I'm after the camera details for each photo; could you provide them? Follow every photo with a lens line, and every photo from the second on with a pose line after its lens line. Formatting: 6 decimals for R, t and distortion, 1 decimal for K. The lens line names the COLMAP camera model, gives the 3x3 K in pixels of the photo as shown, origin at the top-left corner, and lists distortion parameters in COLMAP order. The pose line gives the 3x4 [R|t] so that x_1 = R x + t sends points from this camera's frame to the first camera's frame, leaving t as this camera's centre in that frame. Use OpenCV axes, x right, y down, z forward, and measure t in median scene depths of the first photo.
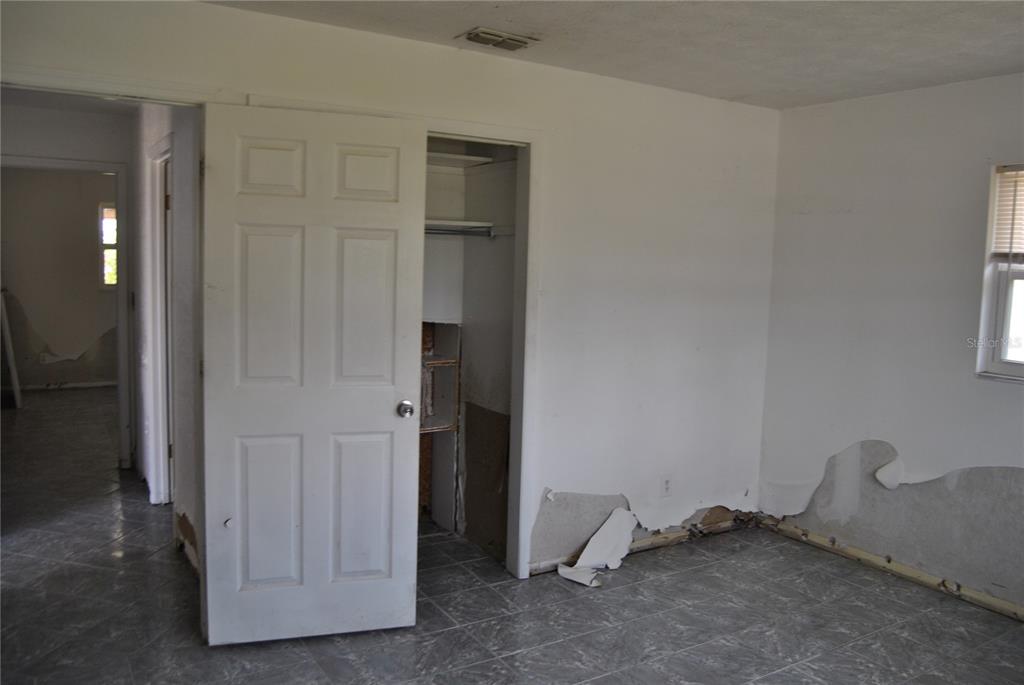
lens RADIAL K [[813.0, 0, 506.4], [0, 813.0, 340.4], [0, 0, 1]] dist [-0.098800, 0.033657]
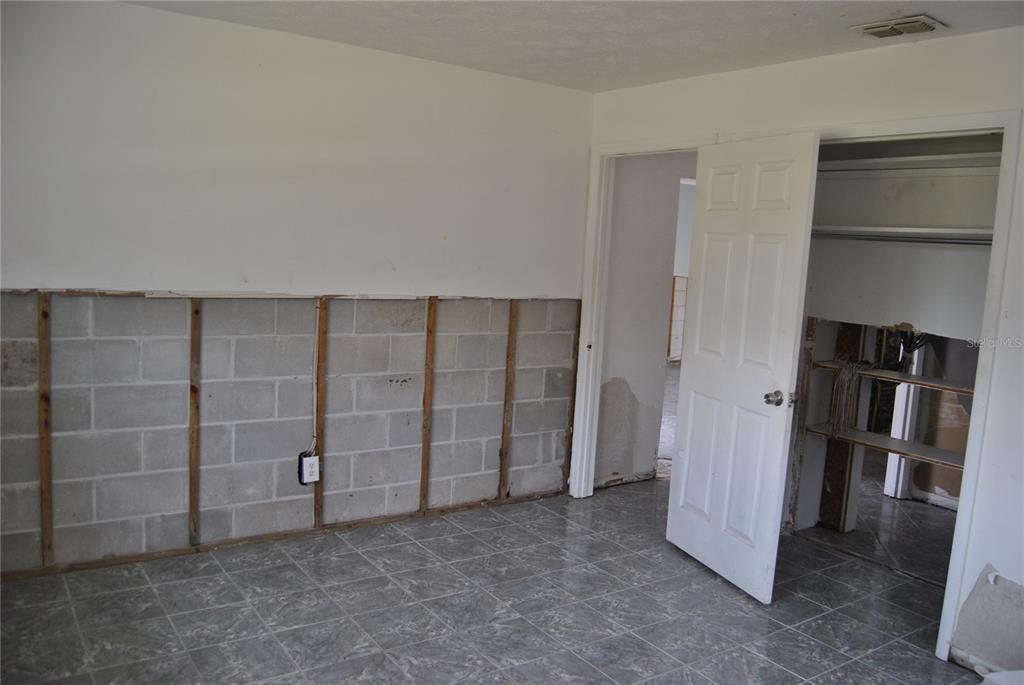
lens RADIAL K [[813.0, 0, 506.4], [0, 813.0, 340.4], [0, 0, 1]] dist [-0.098800, 0.033657]
pose [[0.047454, 0.094436, -0.994399, 0.946169], [-0.152730, 0.984501, 0.086208, -0.031046], [0.987128, 0.147783, 0.061142, 0.577784]]
